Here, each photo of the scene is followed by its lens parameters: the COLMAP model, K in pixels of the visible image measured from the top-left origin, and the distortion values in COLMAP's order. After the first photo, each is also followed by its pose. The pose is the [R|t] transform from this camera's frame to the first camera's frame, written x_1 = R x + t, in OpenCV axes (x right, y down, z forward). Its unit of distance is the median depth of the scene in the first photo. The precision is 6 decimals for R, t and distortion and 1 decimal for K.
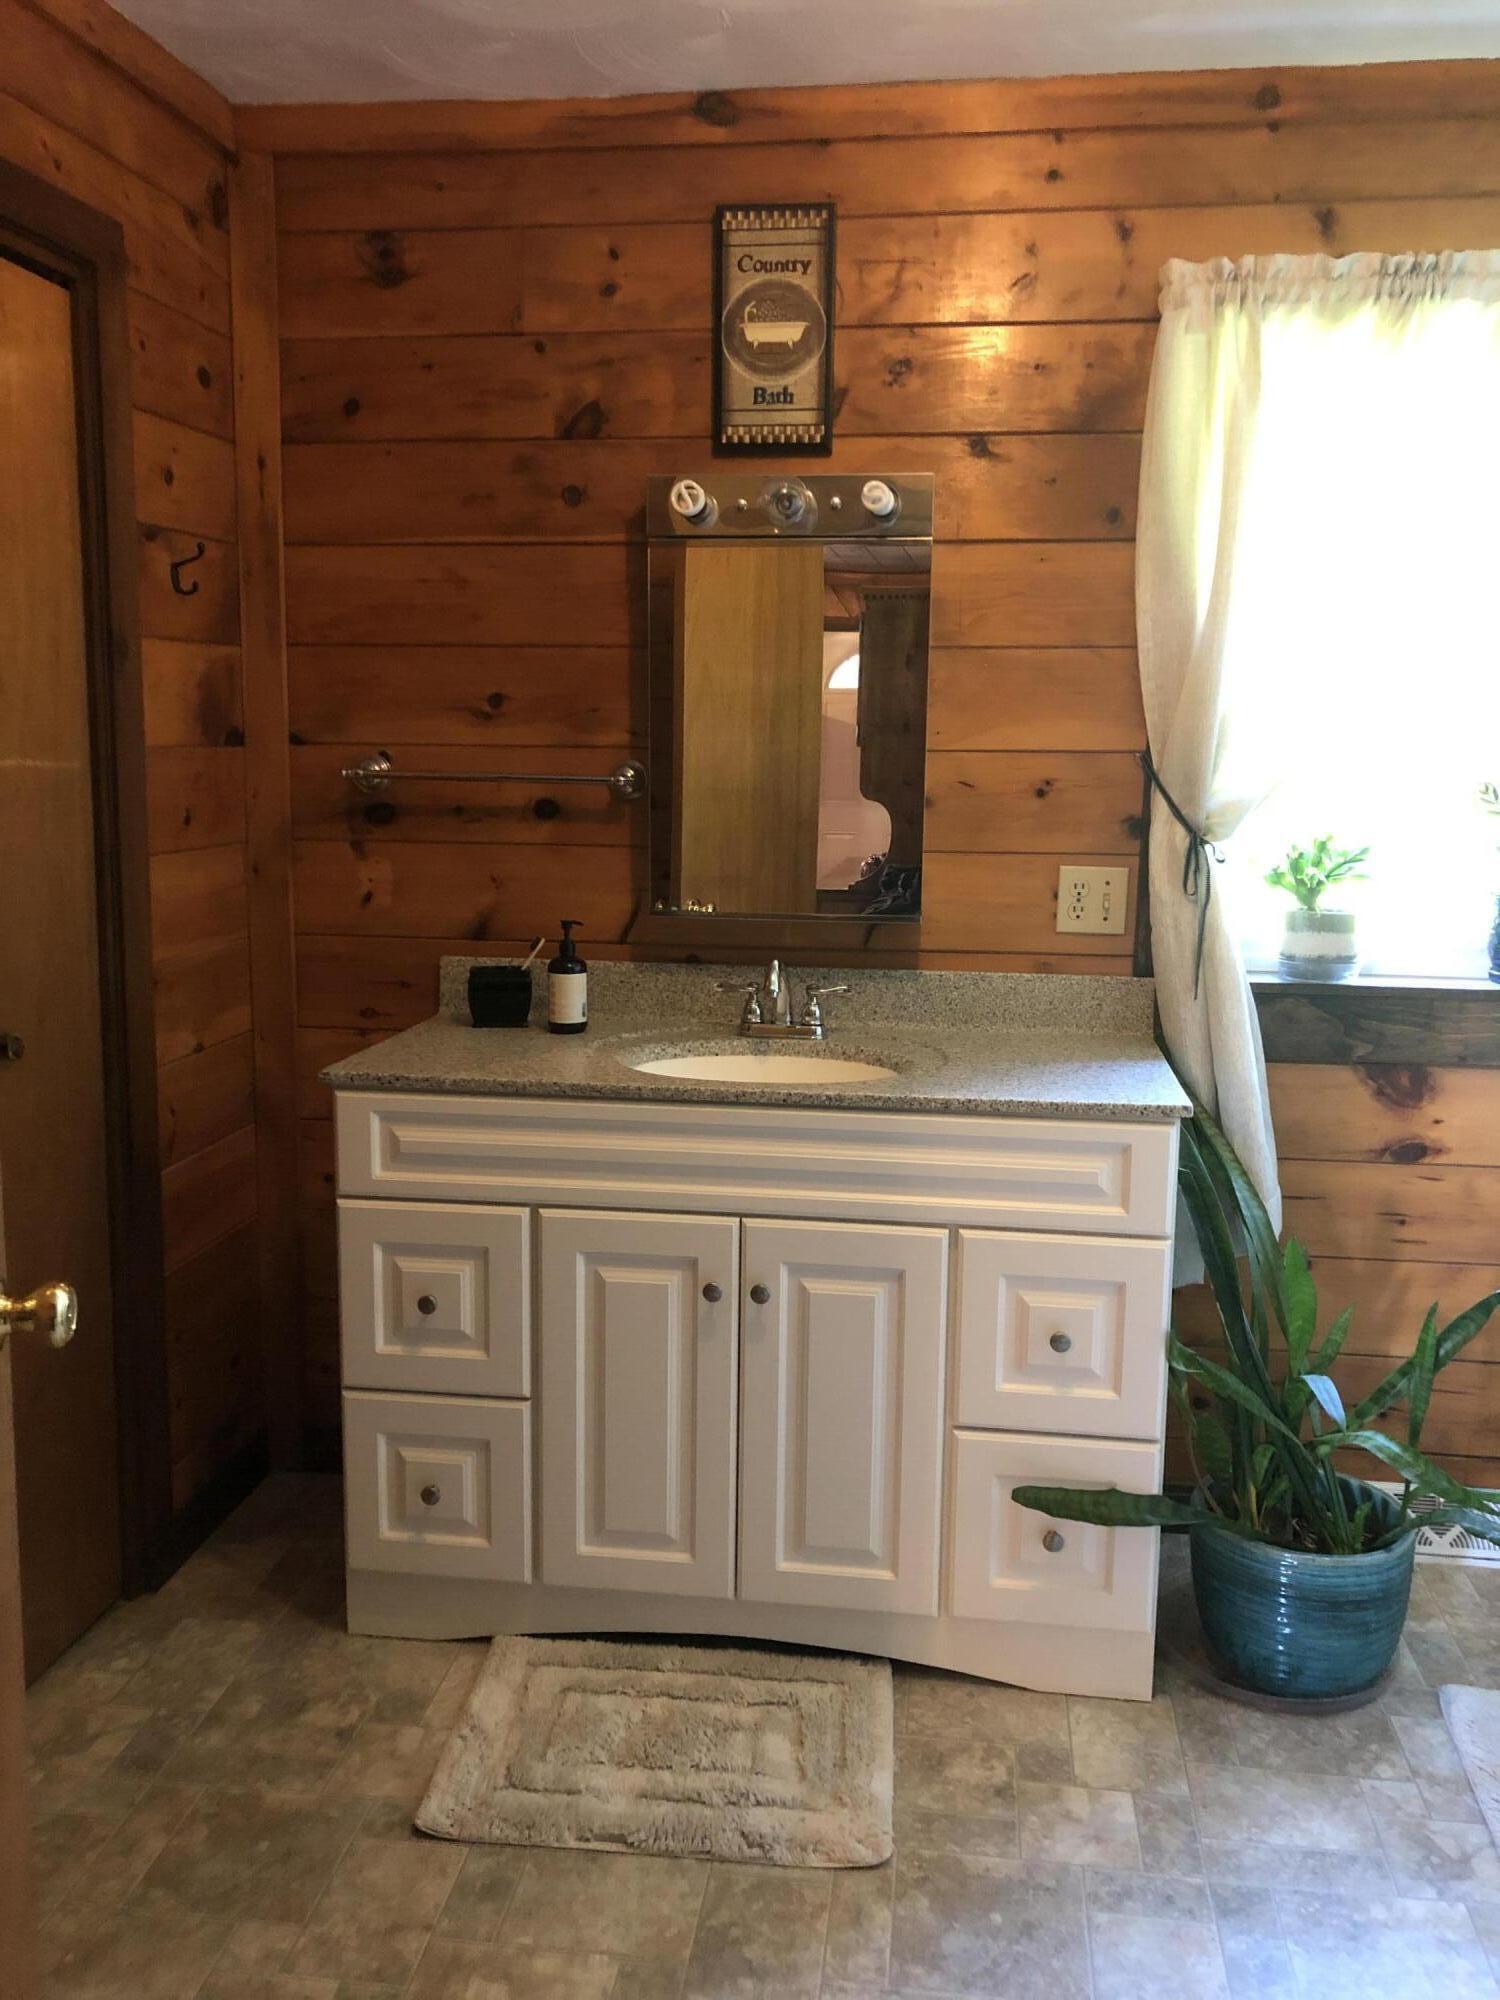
lens RADIAL K [[1638.8, 0, 758.2], [0, 1638.8, 1003.3], [0, 0, 1]] dist [0.034517, -0.028241]
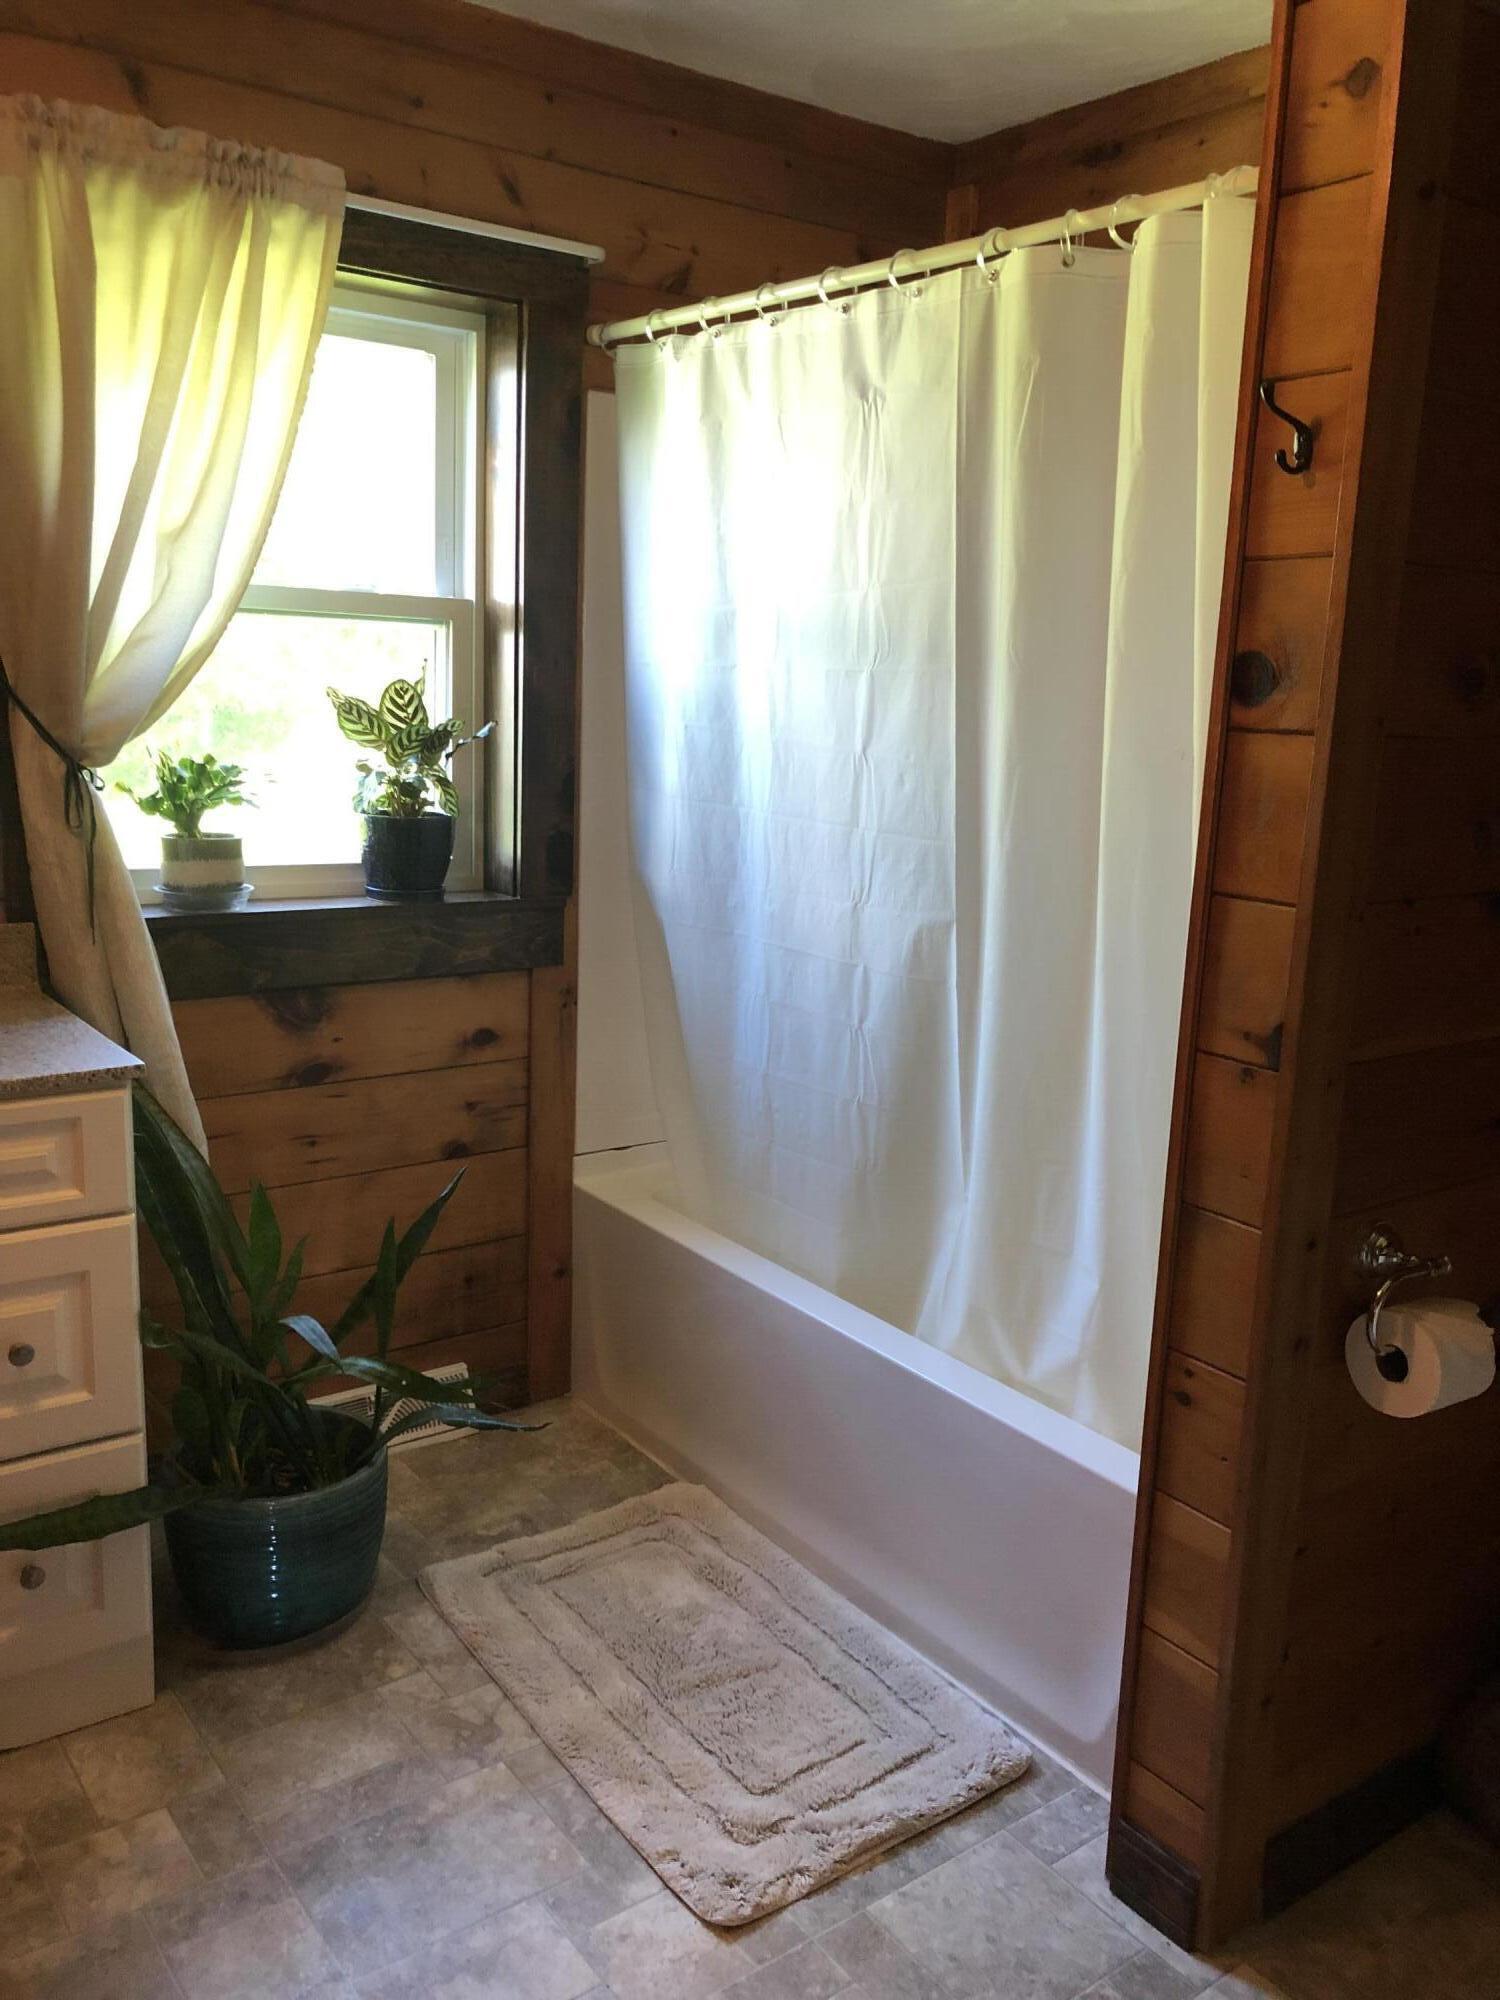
lens RADIAL K [[1638.8, 0, 764.2], [0, 1638.8, 1014.7], [0, 0, 1]] dist [0.034517, -0.028241]
pose [[0.712652, -0.126567, 0.690006, -0.111916], [0.080883, 0.991855, 0.098398, -0.025104], [-0.696839, -0.014314, 0.717084, 0.101697]]
